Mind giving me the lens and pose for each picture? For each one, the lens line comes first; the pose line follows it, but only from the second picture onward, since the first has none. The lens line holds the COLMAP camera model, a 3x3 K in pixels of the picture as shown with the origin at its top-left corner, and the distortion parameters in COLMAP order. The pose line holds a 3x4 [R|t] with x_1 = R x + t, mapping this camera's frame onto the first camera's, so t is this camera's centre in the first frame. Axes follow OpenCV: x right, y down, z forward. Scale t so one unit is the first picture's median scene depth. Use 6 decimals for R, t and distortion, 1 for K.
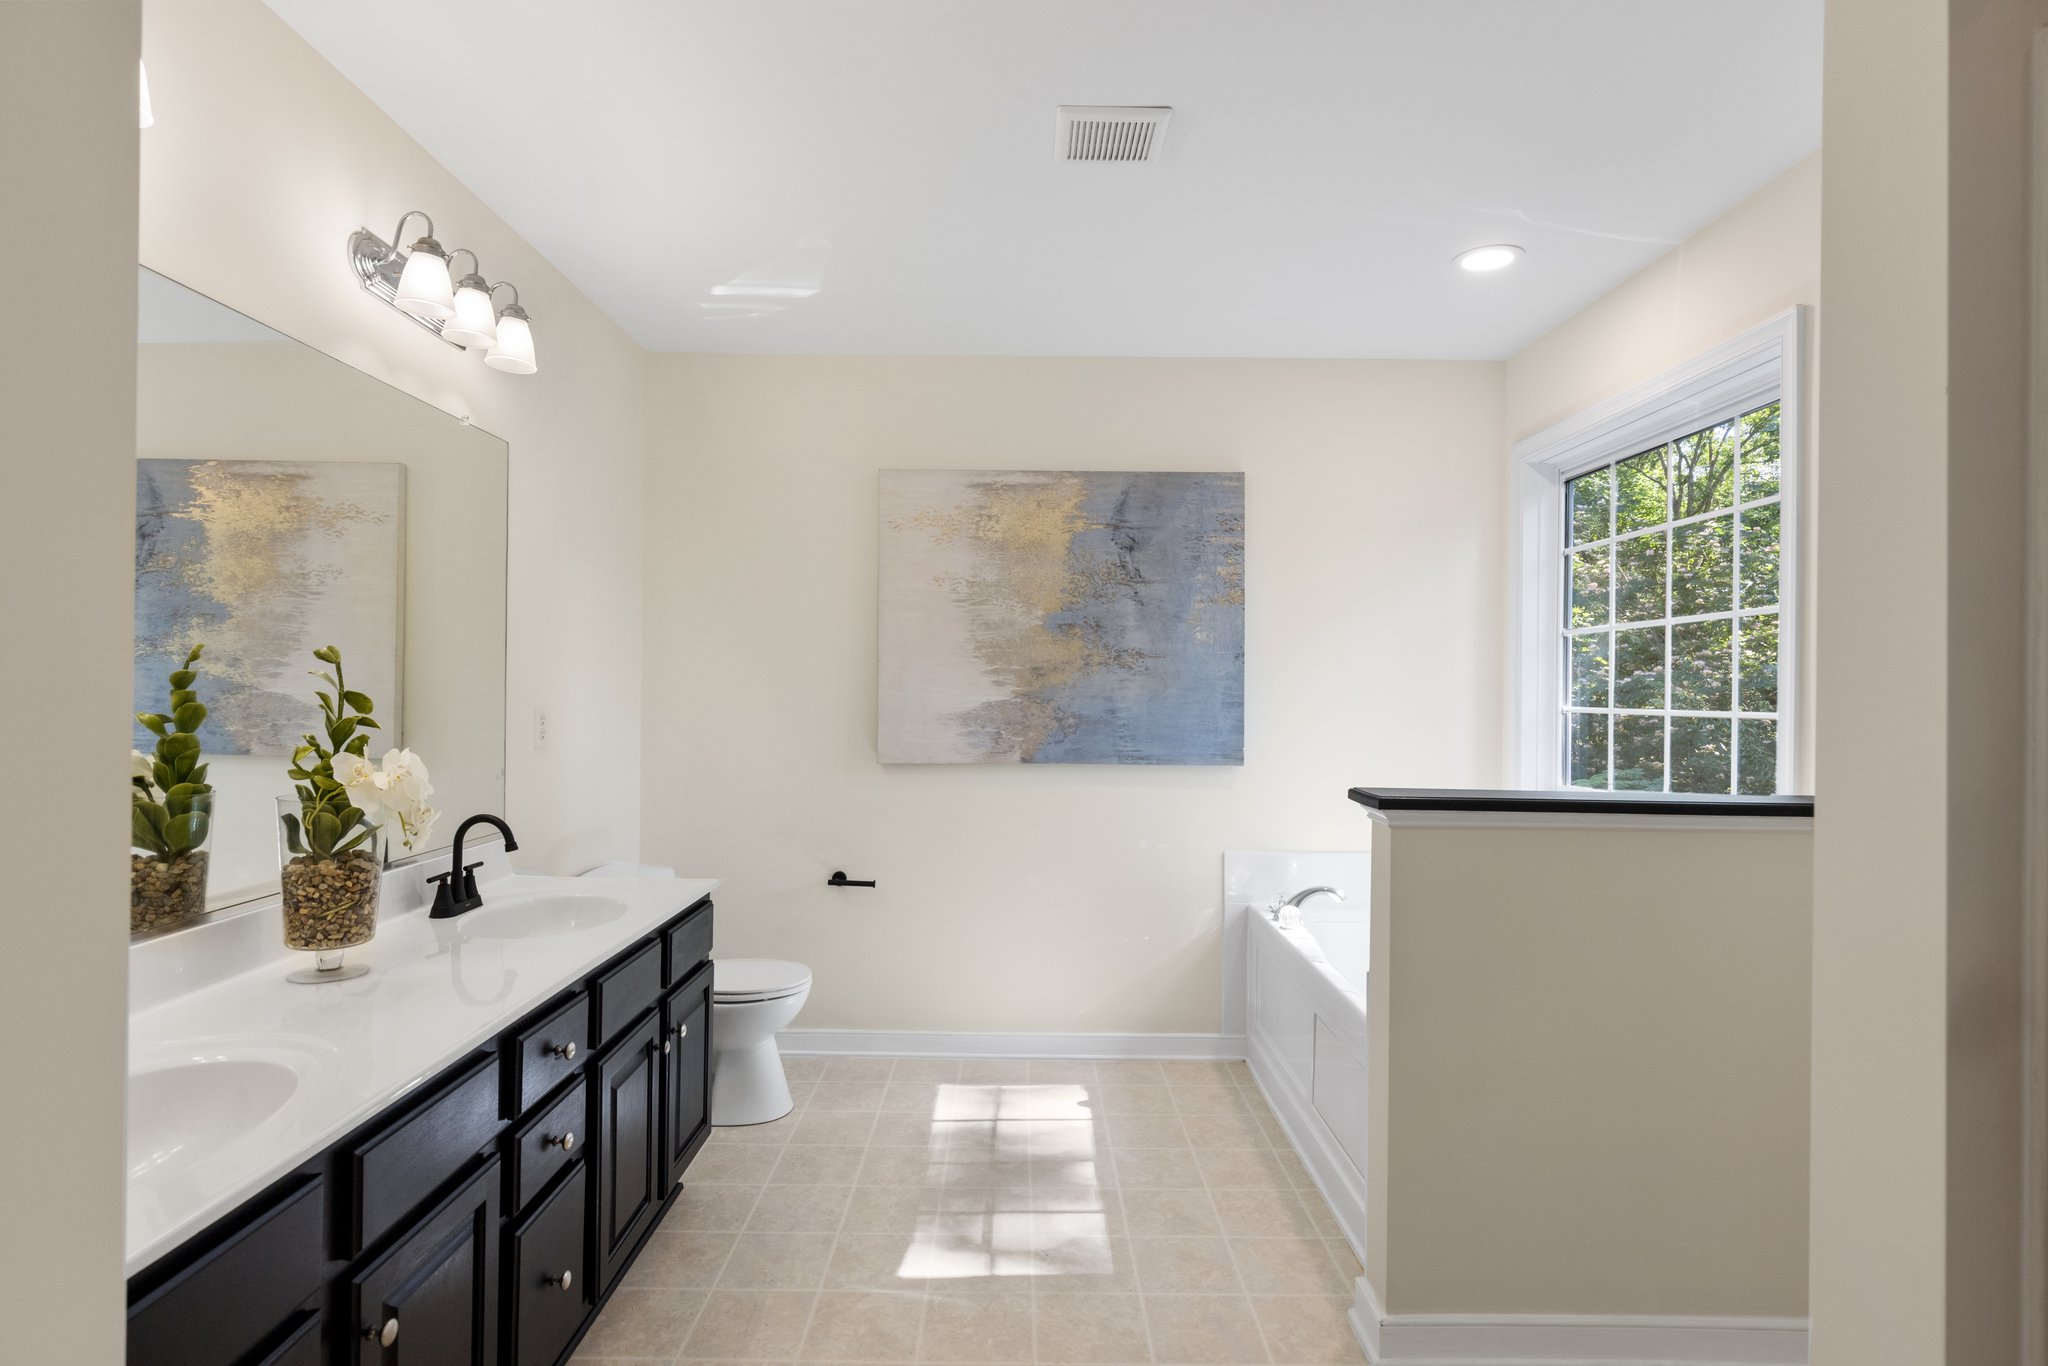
lens RADIAL K [[1034.1, 0, 1024.0], [0, 1034.1, 683.0], [0, 0, 1]] dist [0.001116, 0.000688]
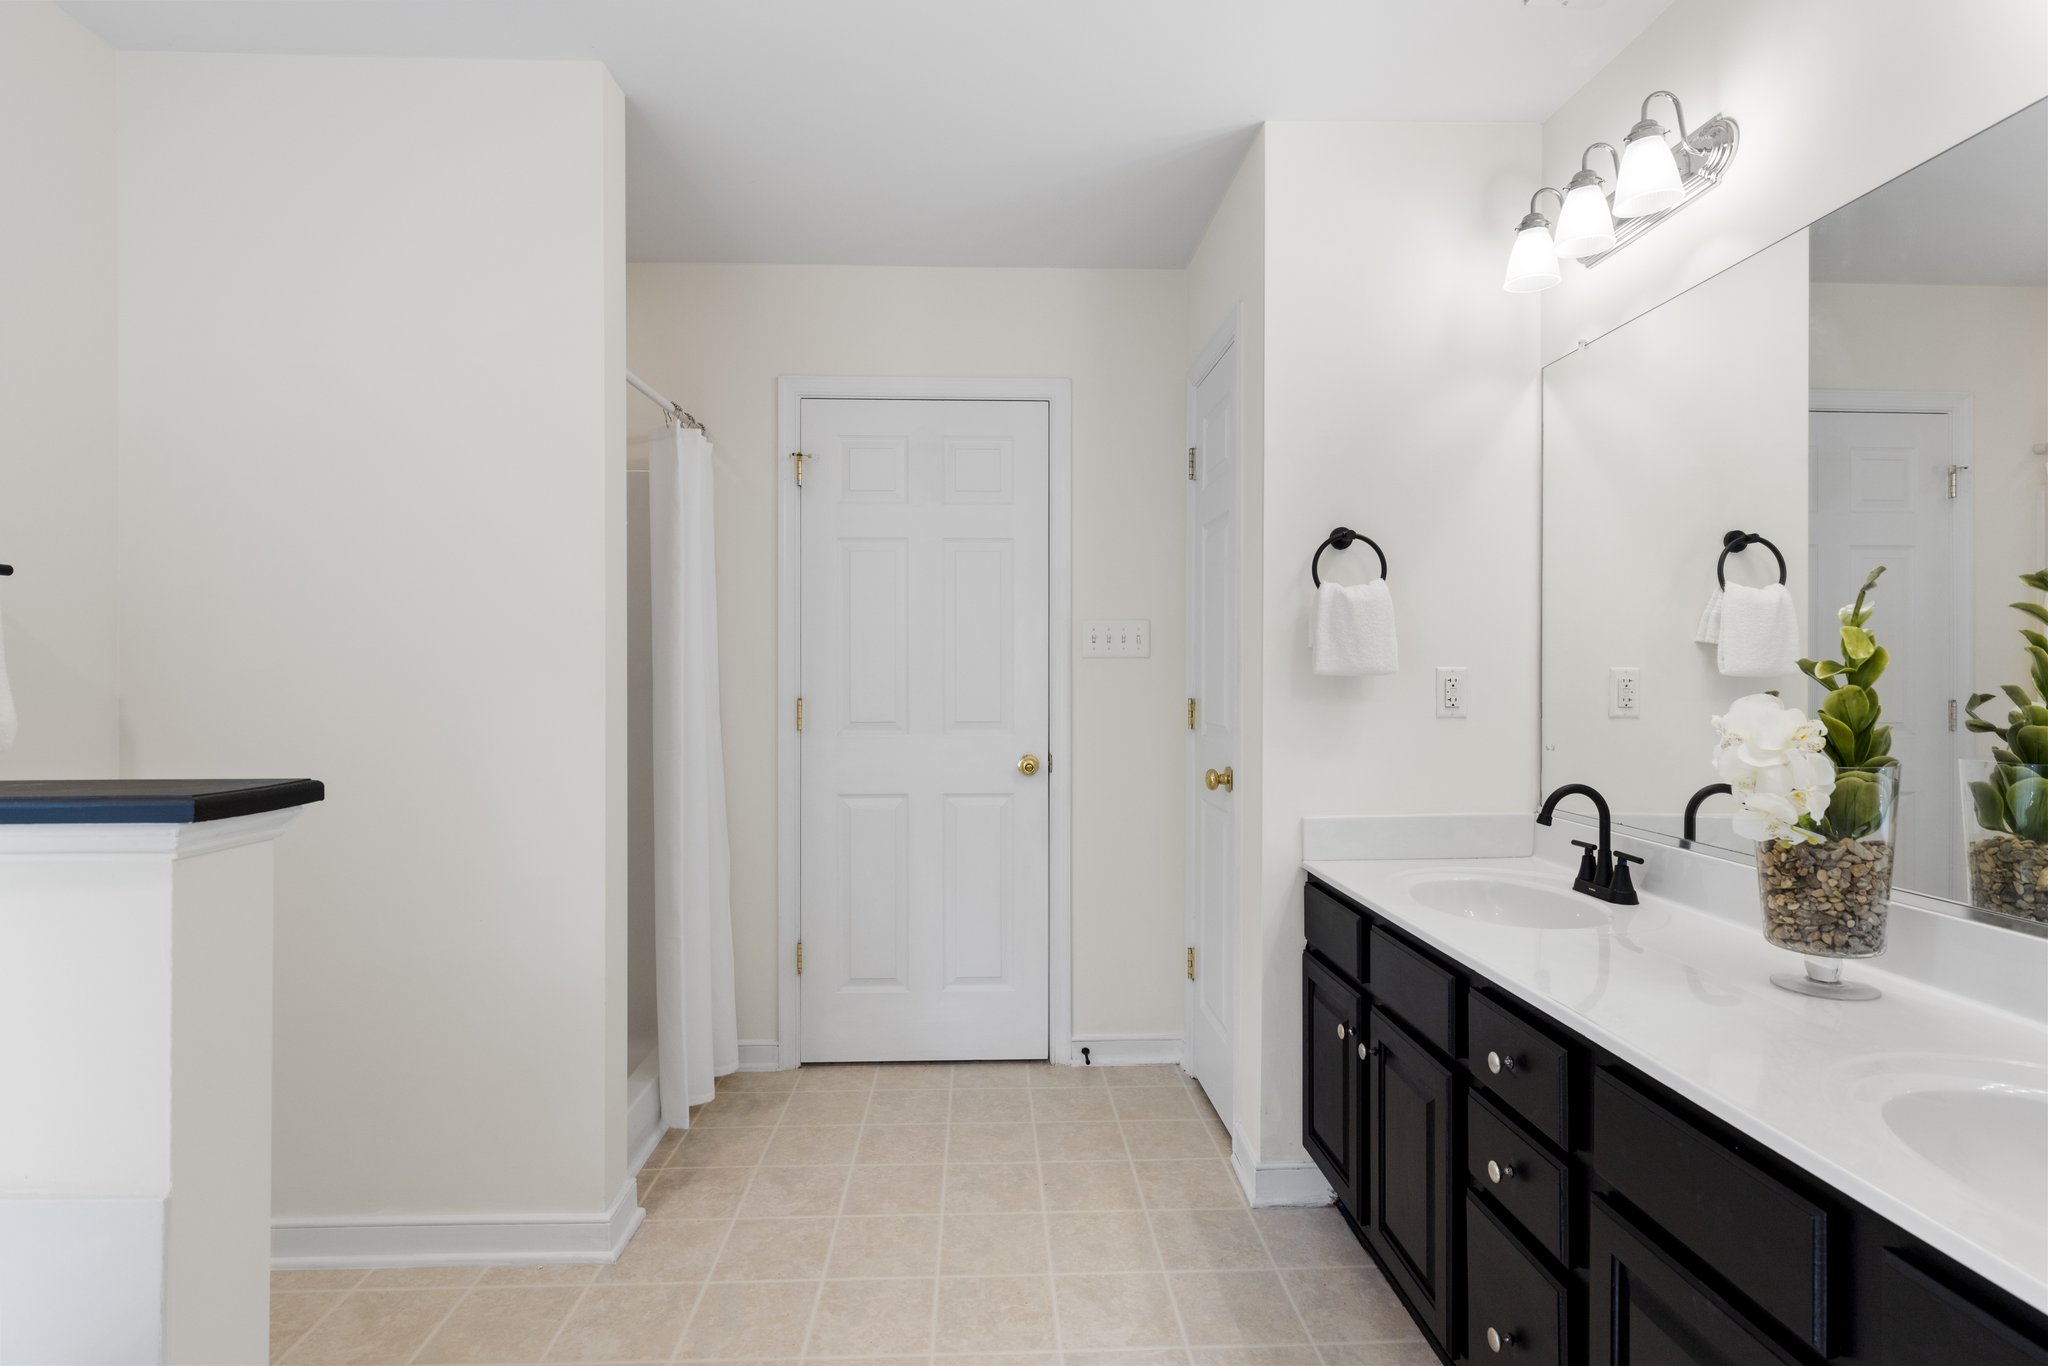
lens RADIAL K [[1034.1, 0, 1024.0], [0, 1034.1, 683.0], [0, 0, 1]] dist [0.001116, 0.000688]
pose [[-0.998615, -0.006897, -0.052151, -0.008717], [-0.007050, 0.999971, 0.002753, 0.025118], [0.052131, 0.003117, -0.998635, 1.081989]]
